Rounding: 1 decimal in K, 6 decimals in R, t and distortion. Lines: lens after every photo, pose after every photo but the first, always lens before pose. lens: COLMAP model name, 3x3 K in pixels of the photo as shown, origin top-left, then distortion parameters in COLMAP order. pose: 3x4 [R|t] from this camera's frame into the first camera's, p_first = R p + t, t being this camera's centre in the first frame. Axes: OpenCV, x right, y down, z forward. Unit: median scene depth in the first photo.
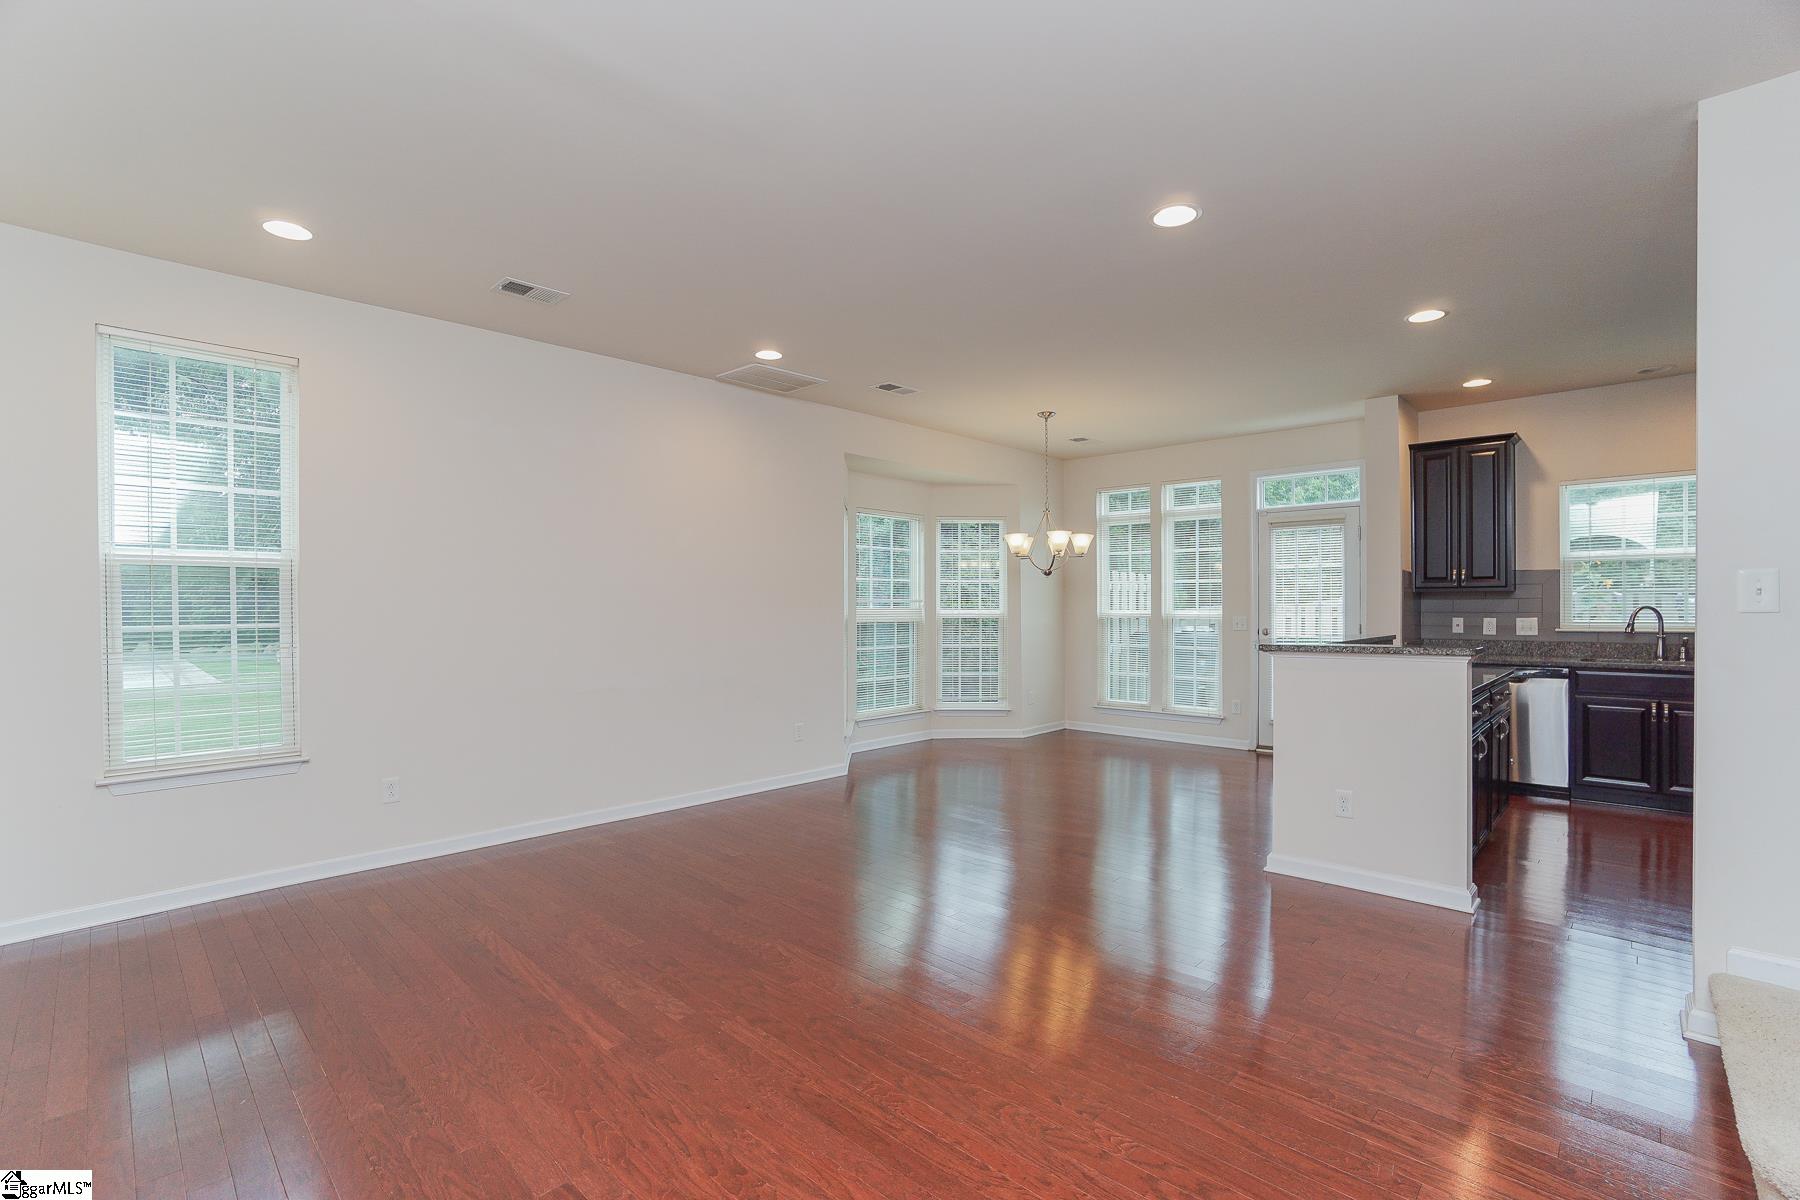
lens RADIAL K [[829.9, 0, 905.3], [0, 829.9, 610.3], [0, 0, 1]] dist [-0.024801, 0.004989]
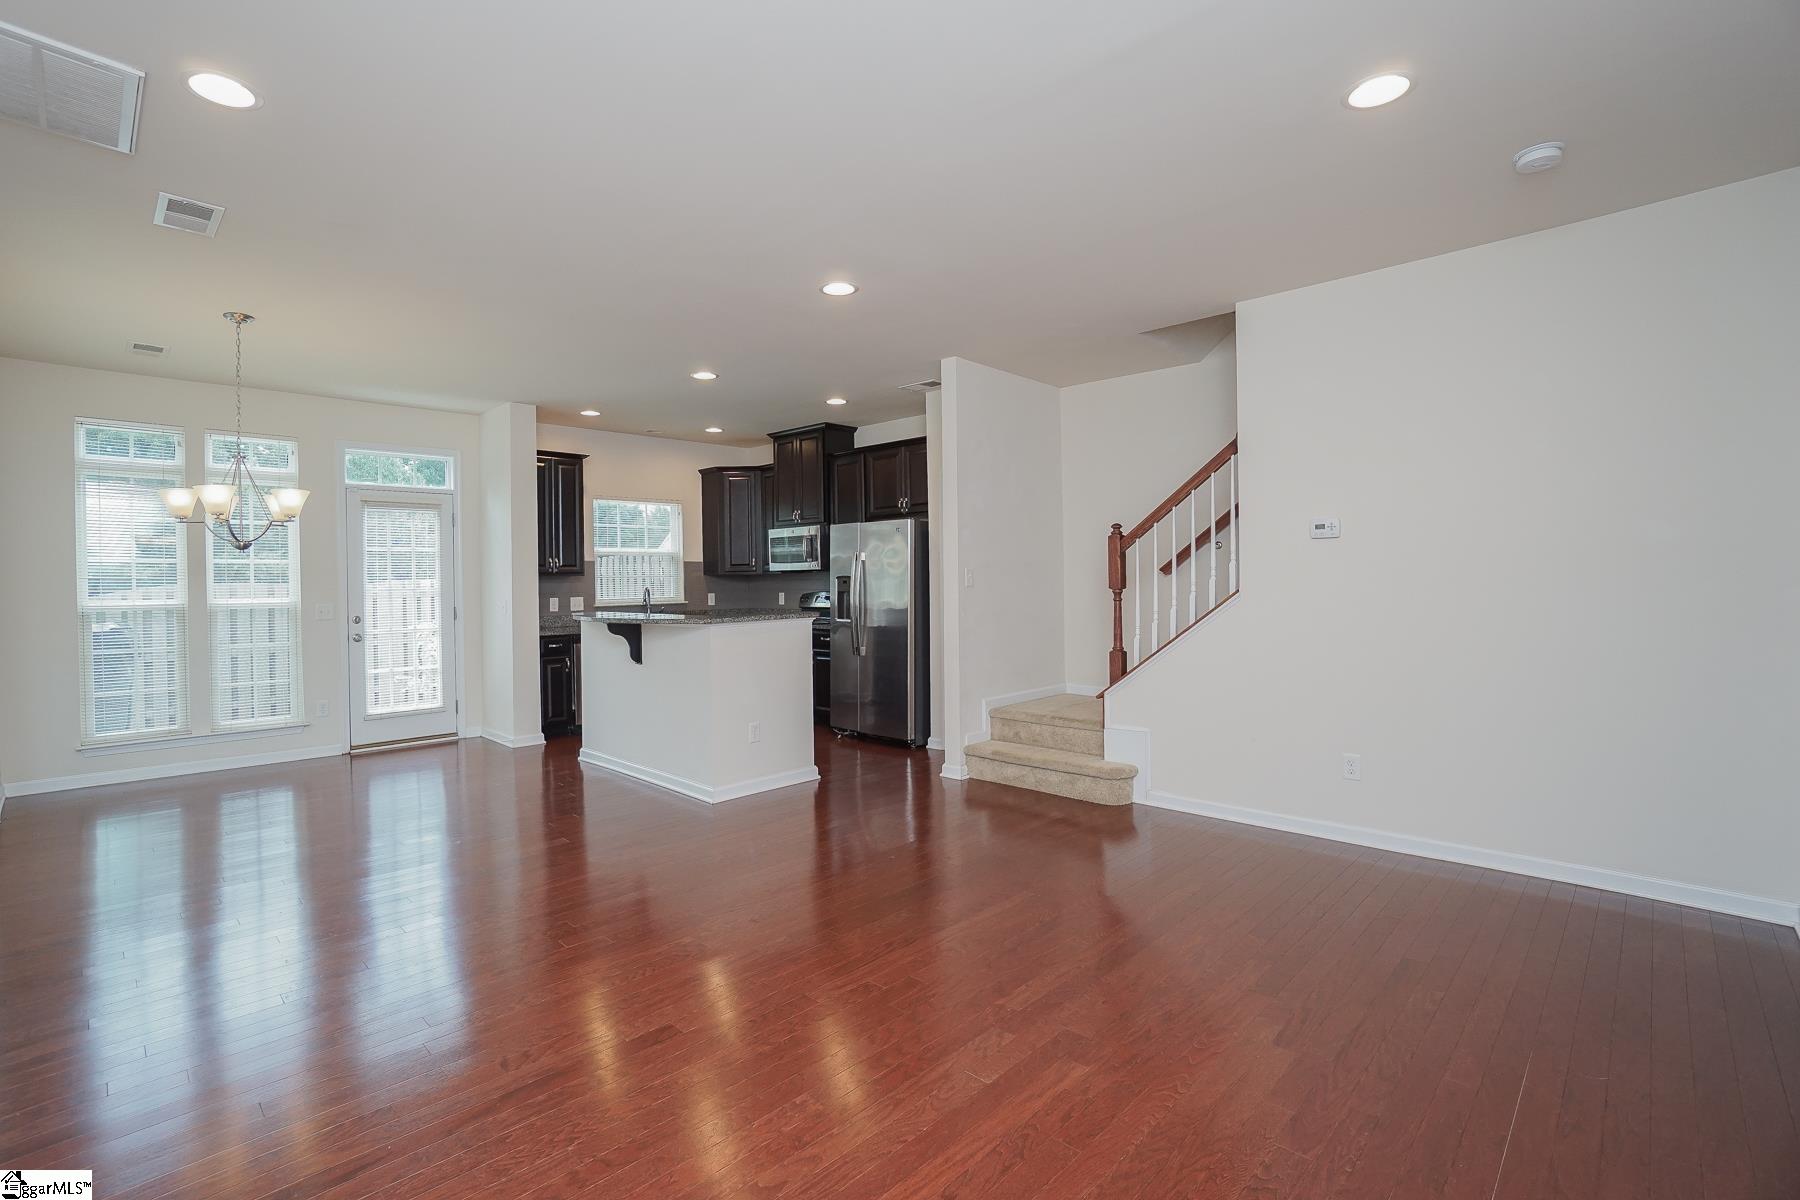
lens RADIAL K [[829.9, 0, 852.6], [0, 829.9, 587.0], [0, 0, 1]] dist [-0.024801, 0.004989]
pose [[0.051365, -0.004769, 0.998669, -0.445853], [0.018286, 0.999825, 0.003834, -0.003364], [-0.998513, 0.018065, 0.051443, 0.415770]]
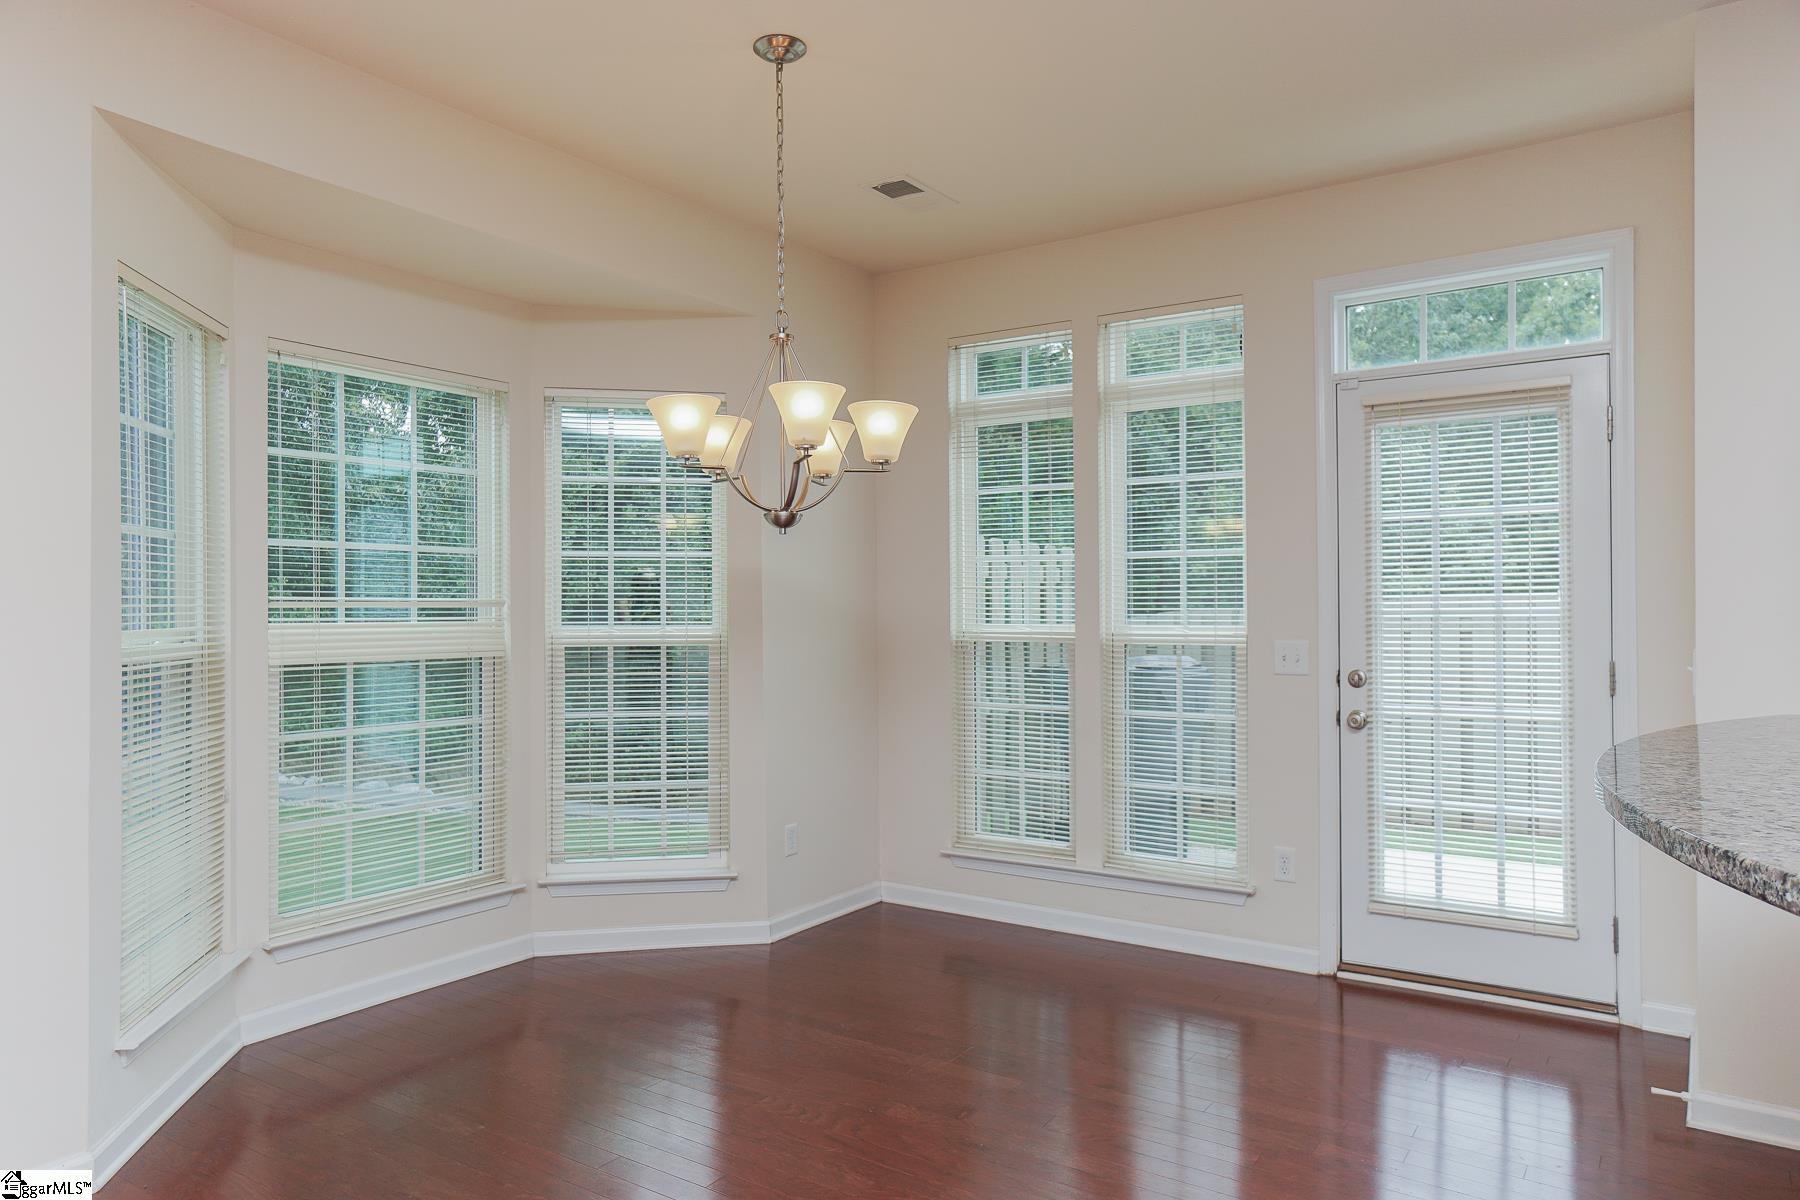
lens RADIAL K [[1199.6, 0, 890.9], [0, 1199.6, 607.8], [0, 0, 1]] dist [0.020924, 0.003293]
pose [[0.989012, -0.002035, 0.147824, 0.129361], [0.003690, 0.999934, -0.010922, -0.002801], [-0.147792, 0.011348, 0.988953, 0.465274]]
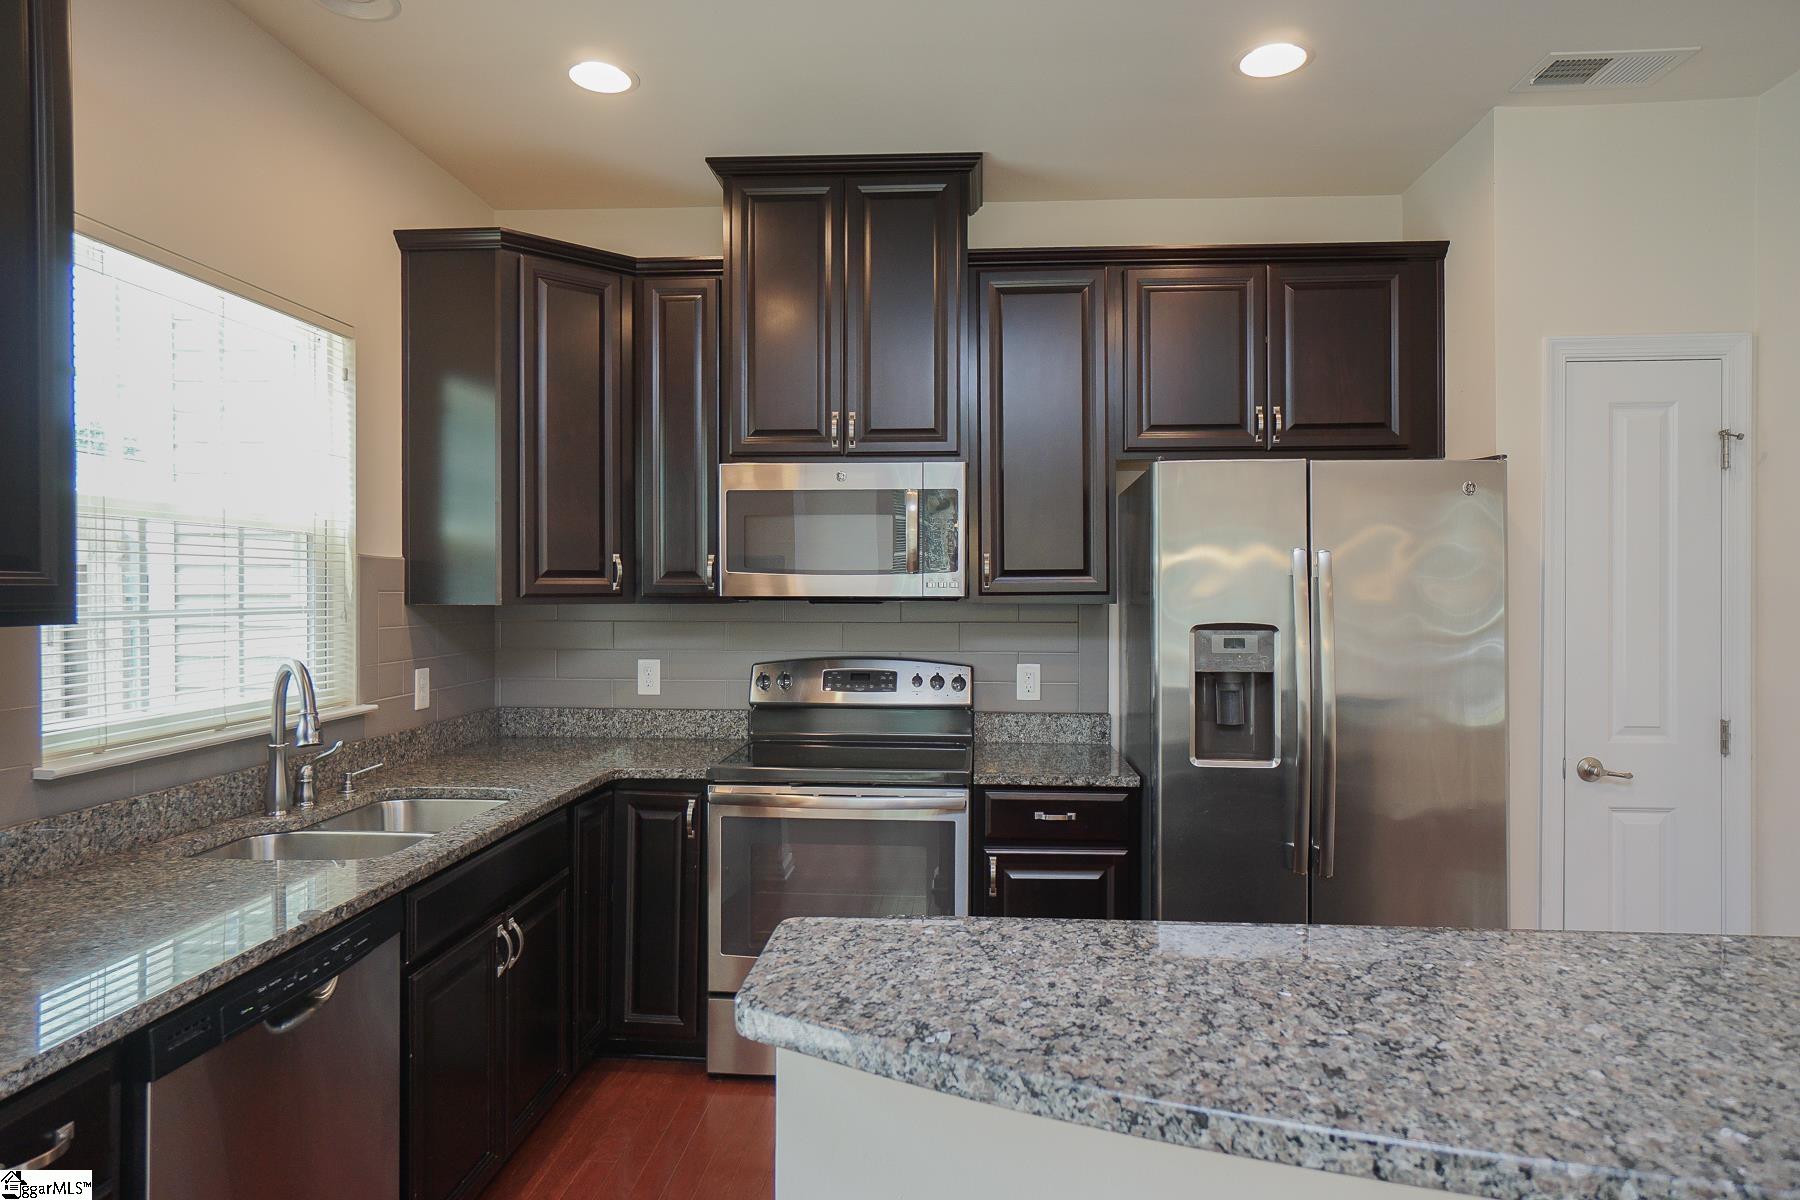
lens RADIAL K [[1052.5, 0, 871.9], [0, 1052.5, 588.7], [0, 0, 1]] dist [-0.004185, 0.004302]
pose [[-0.603445, 0.003666, 0.797396, 0.309788], [0.005385, 0.999985, -0.000522, -0.026356], [-0.797387, 0.003979, -0.603456, 0.813800]]
